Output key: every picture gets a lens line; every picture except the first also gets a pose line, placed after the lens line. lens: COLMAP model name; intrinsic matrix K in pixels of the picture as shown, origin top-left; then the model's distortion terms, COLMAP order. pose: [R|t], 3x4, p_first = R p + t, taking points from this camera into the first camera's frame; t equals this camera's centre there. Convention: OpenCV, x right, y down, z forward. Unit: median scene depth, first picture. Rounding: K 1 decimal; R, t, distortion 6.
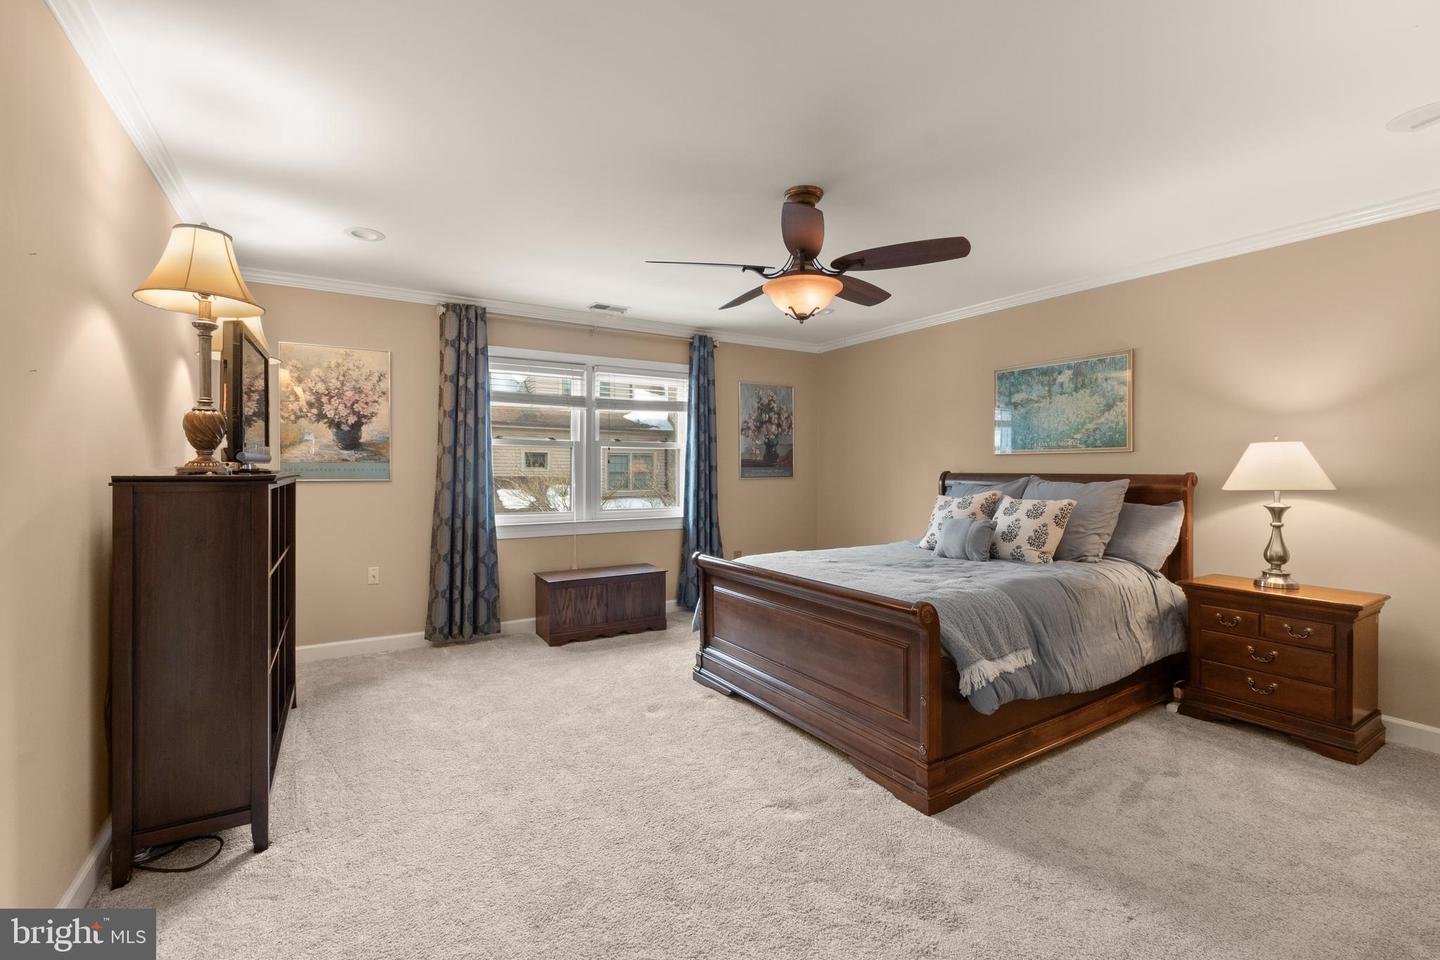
lens RADIAL K [[619.8, 0, 713.5], [0, 619.8, 465.7], [0, 0, 1]] dist [-0.001013, 0.000276]
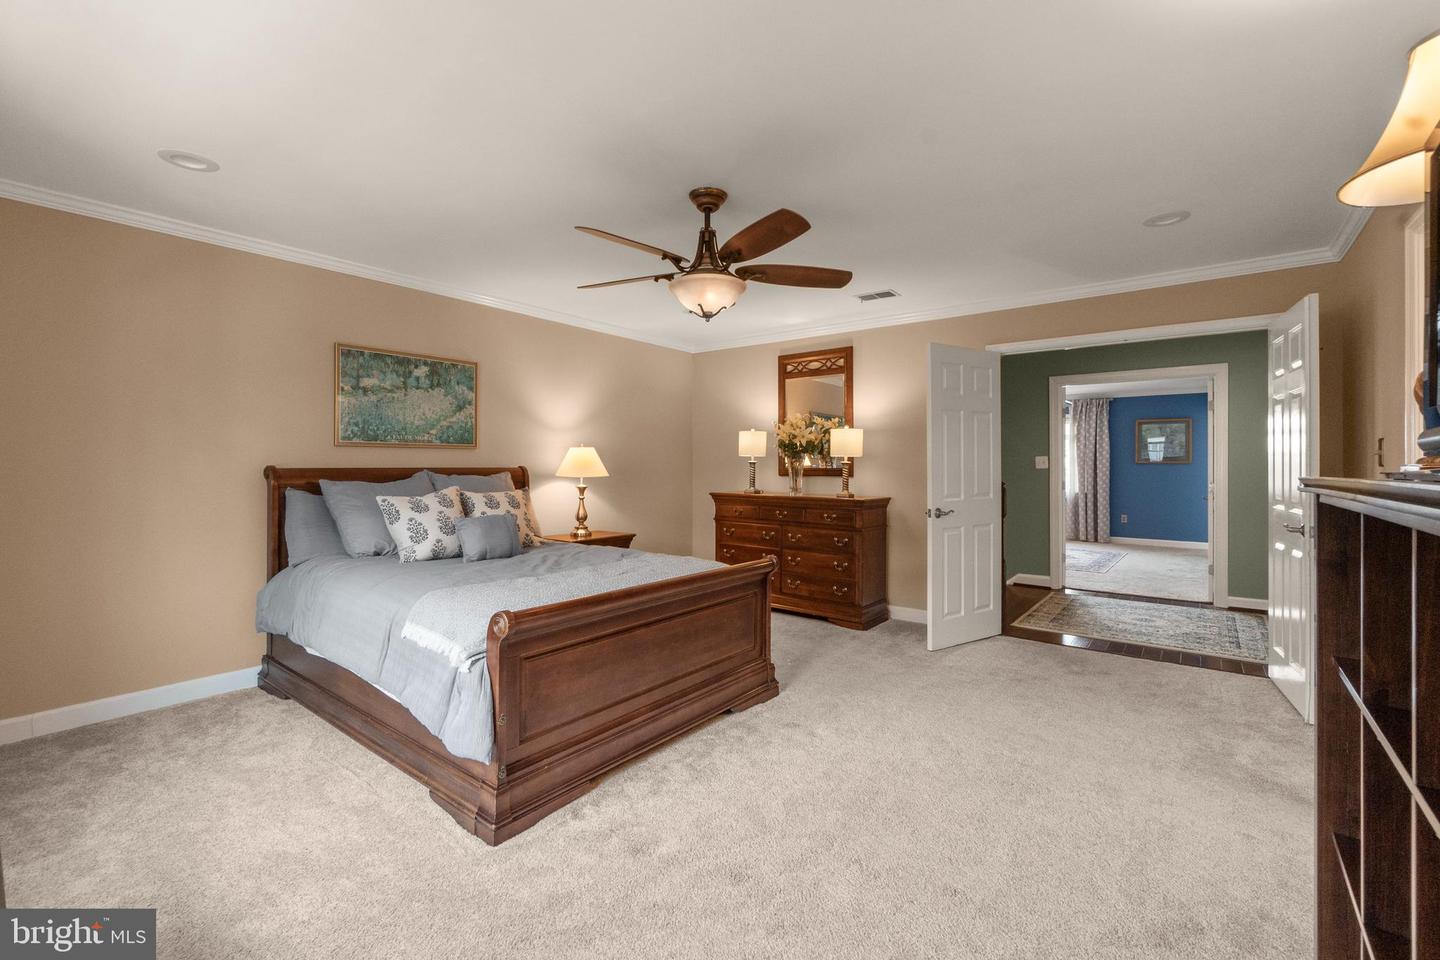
lens RADIAL K [[619.8, 0, 713.5], [0, 619.8, 465.7], [0, 0, 1]] dist [-0.001013, 0.000276]
pose [[-0.338644, -0.006862, 0.940889, -0.554204], [-0.010543, 0.999938, 0.003499, 0.001041], [-0.940855, -0.008735, -0.338696, 0.905745]]
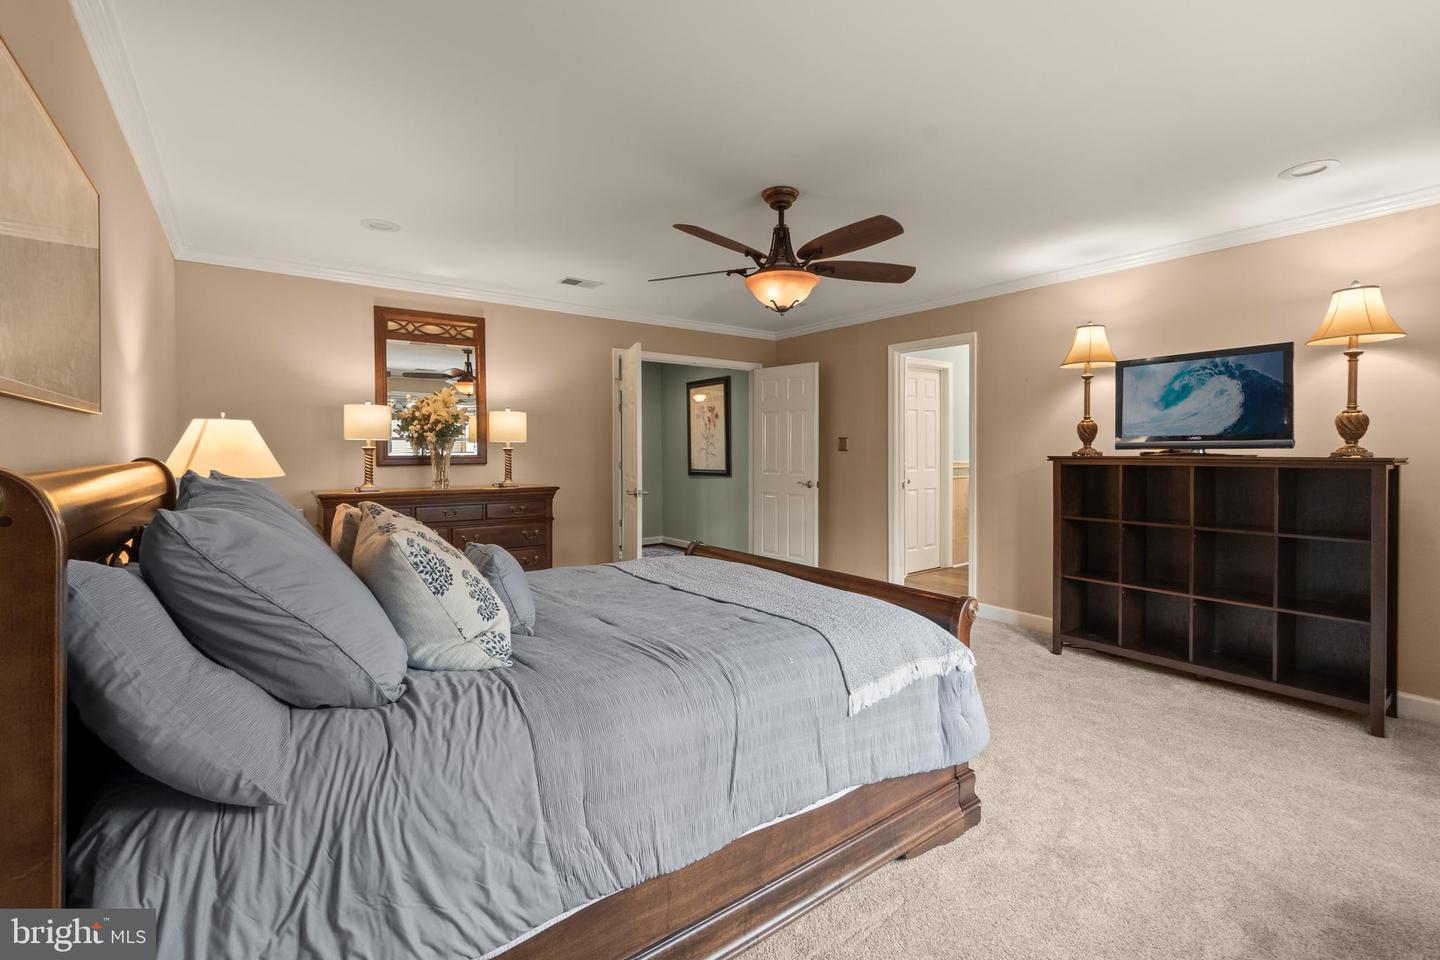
lens RADIAL K [[619.8, 0, 713.5], [0, 619.8, 465.7], [0, 0, 1]] dist [-0.001013, 0.000276]
pose [[-0.996773, 0.001094, -0.080269, 0.247165], [-0.000452, 0.999815, 0.019244, 0.005941], [0.080275, 0.019219, -0.996587, 1.399006]]
